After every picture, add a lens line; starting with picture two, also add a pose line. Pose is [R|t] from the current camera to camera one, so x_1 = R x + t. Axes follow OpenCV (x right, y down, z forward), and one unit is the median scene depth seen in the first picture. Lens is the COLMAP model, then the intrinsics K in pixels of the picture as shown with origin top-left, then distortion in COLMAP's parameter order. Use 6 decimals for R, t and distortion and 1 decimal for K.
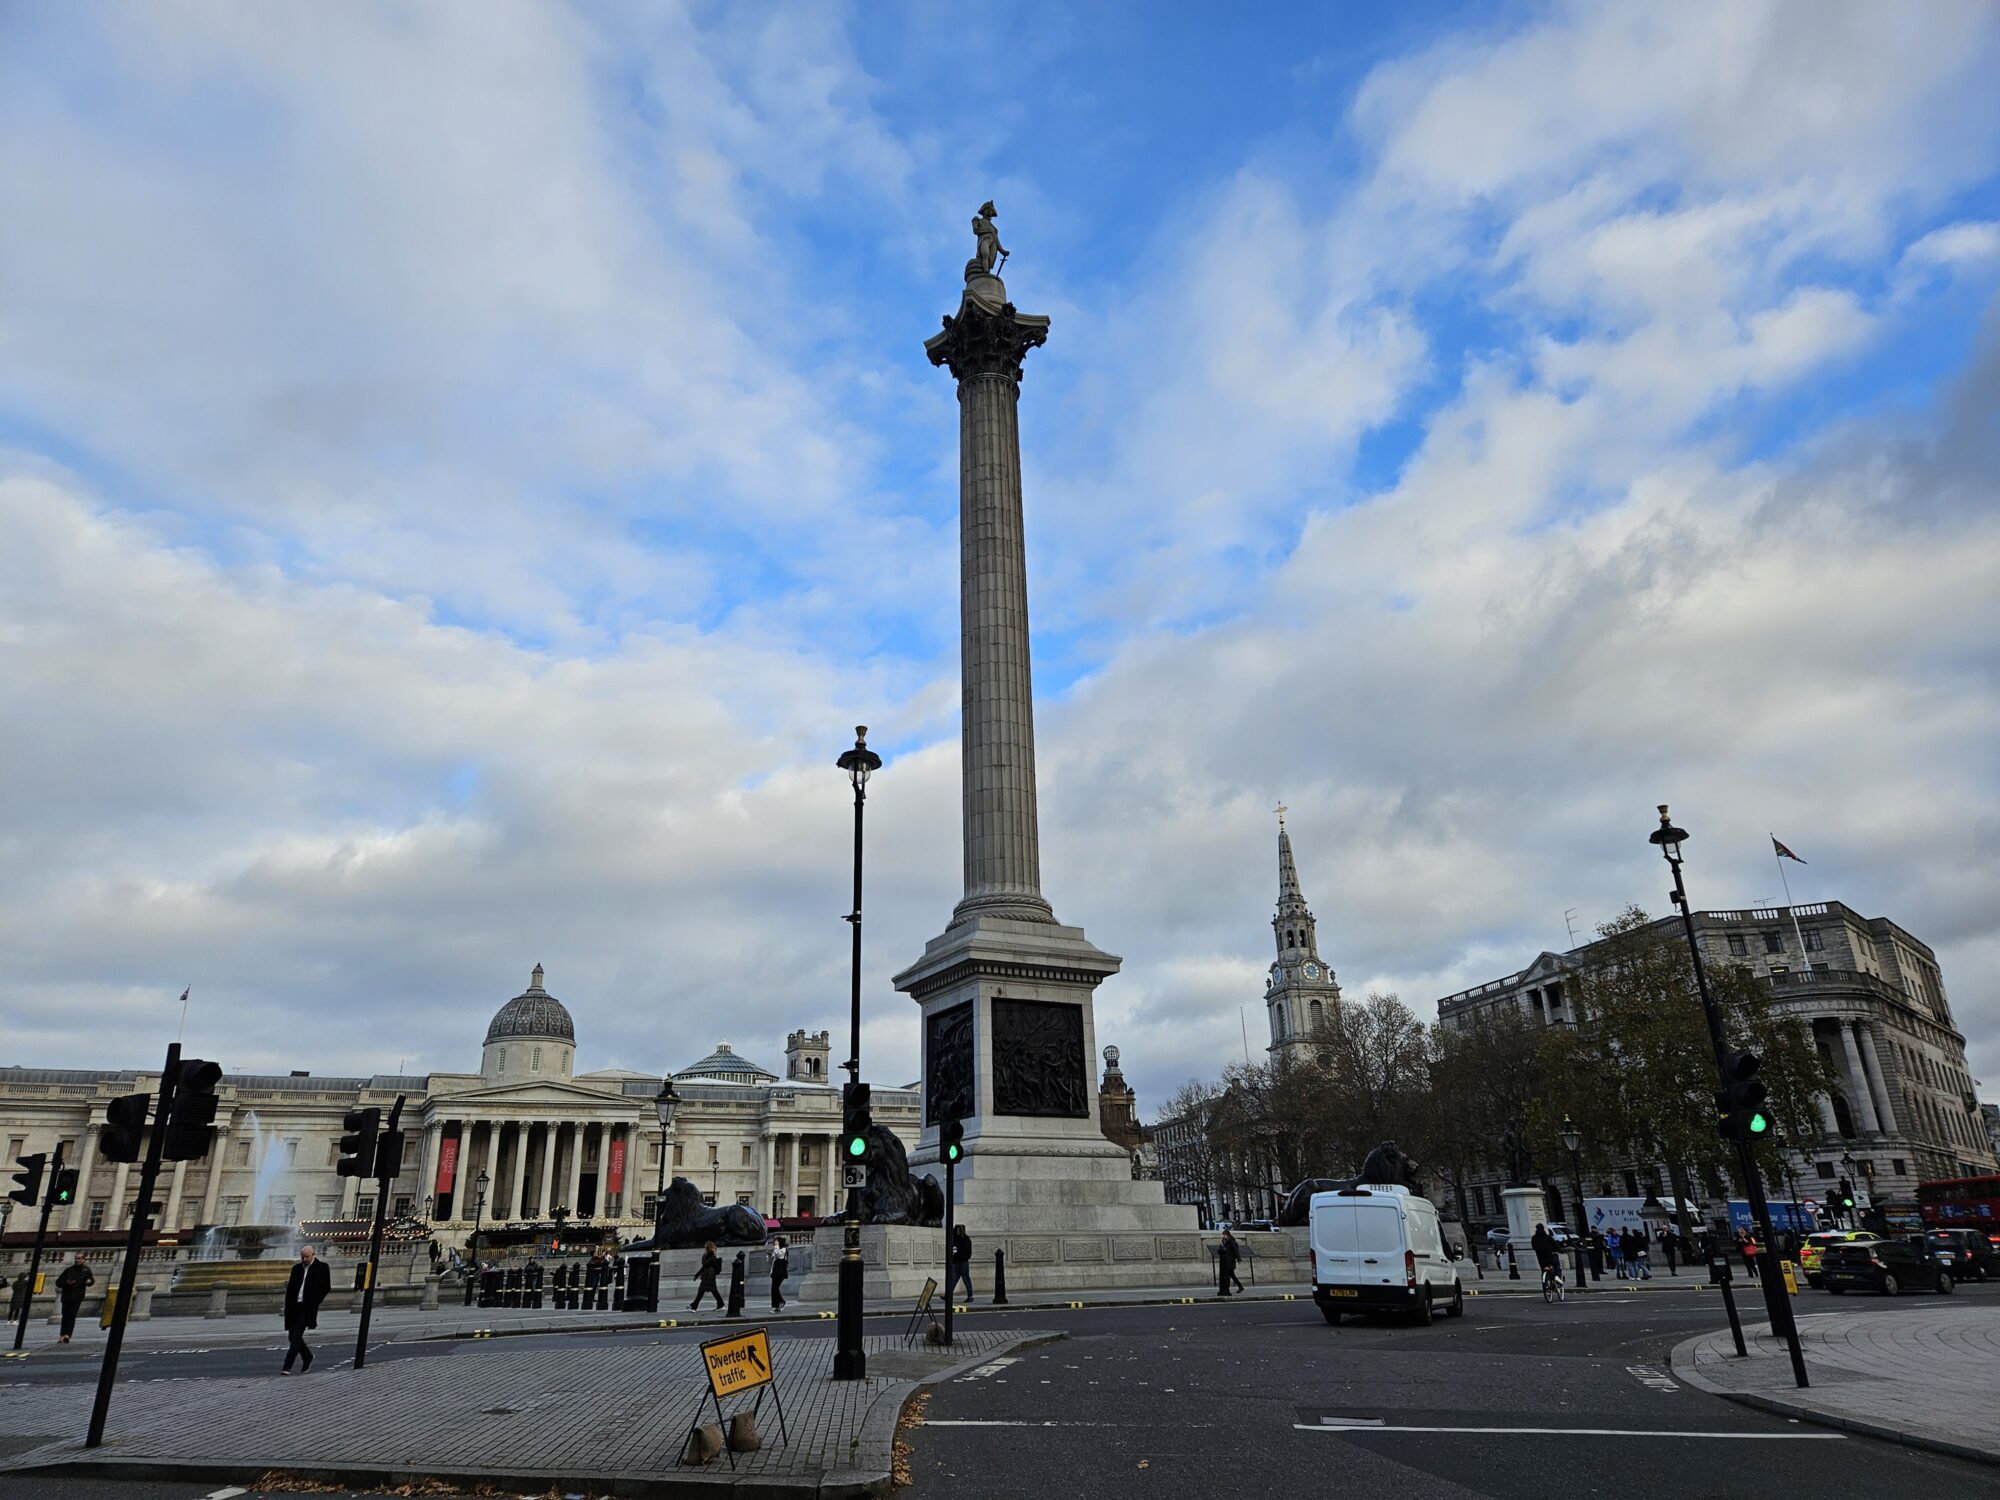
lens RADIAL K [[1311.5, 0, 989.8], [0, 1311.5, 744.9], [0, 0, 1]] dist [0.077237, -0.056619]
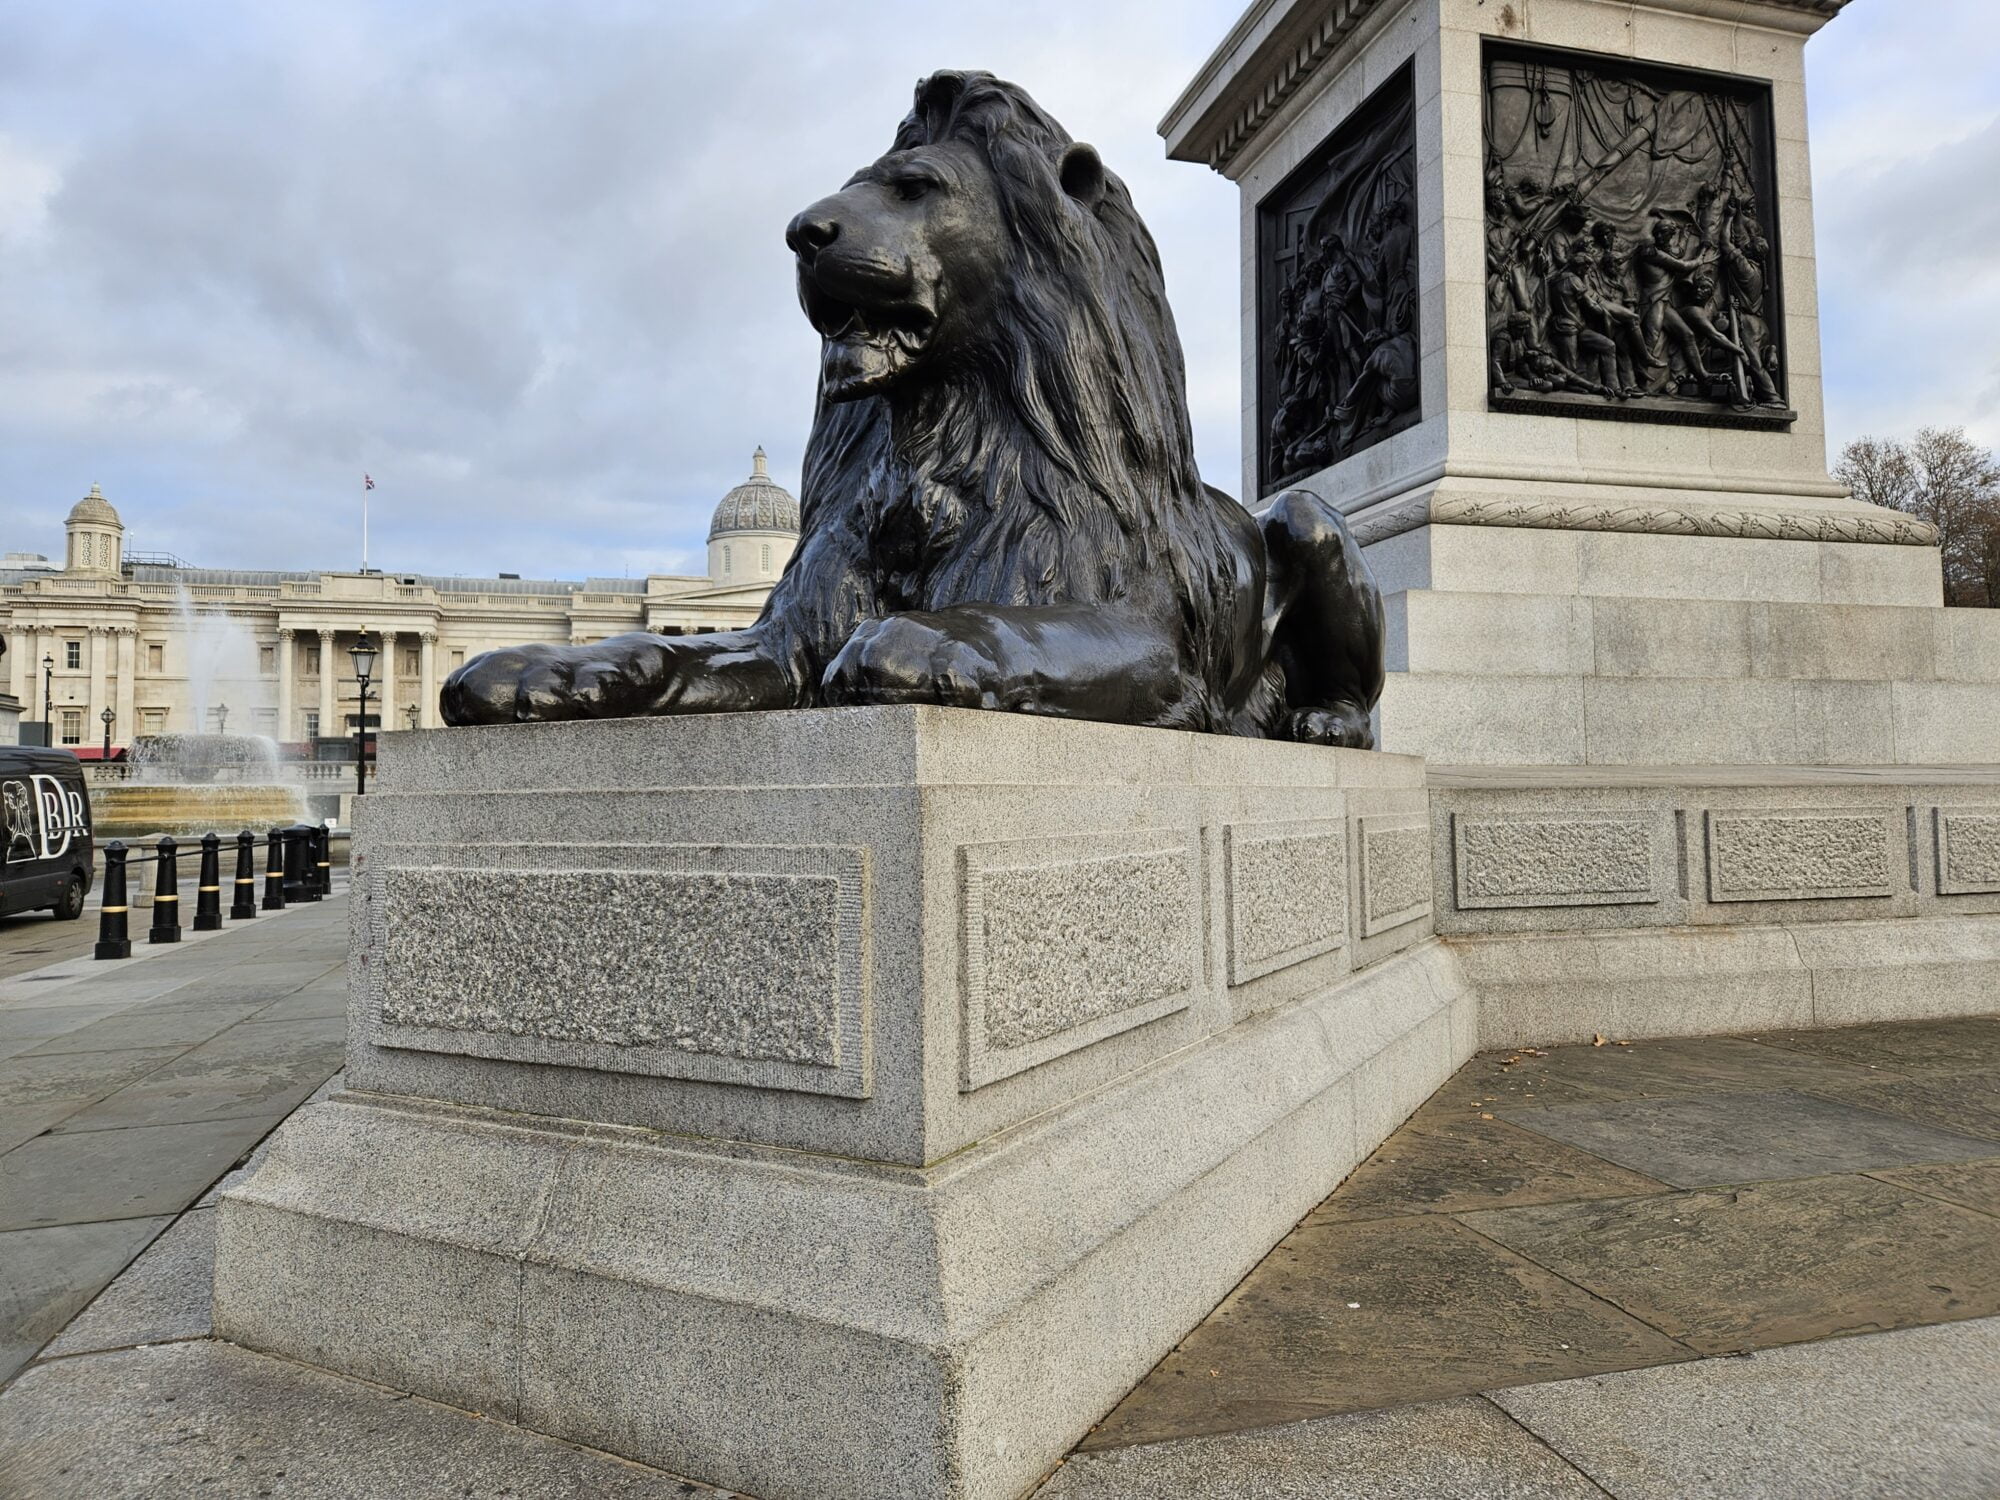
lens RADIAL K [[1311.5, 0, 989.8], [0, 1311.5, 744.9], [0, 0, 1]] dist [0.077237, -0.056619]
pose [[0.972462, 0.003609, -0.233035, -0.035990], [0.075240, 0.941482, 0.328558, 0.235785], [0.220584, -0.337043, 0.915284, 0.646088]]
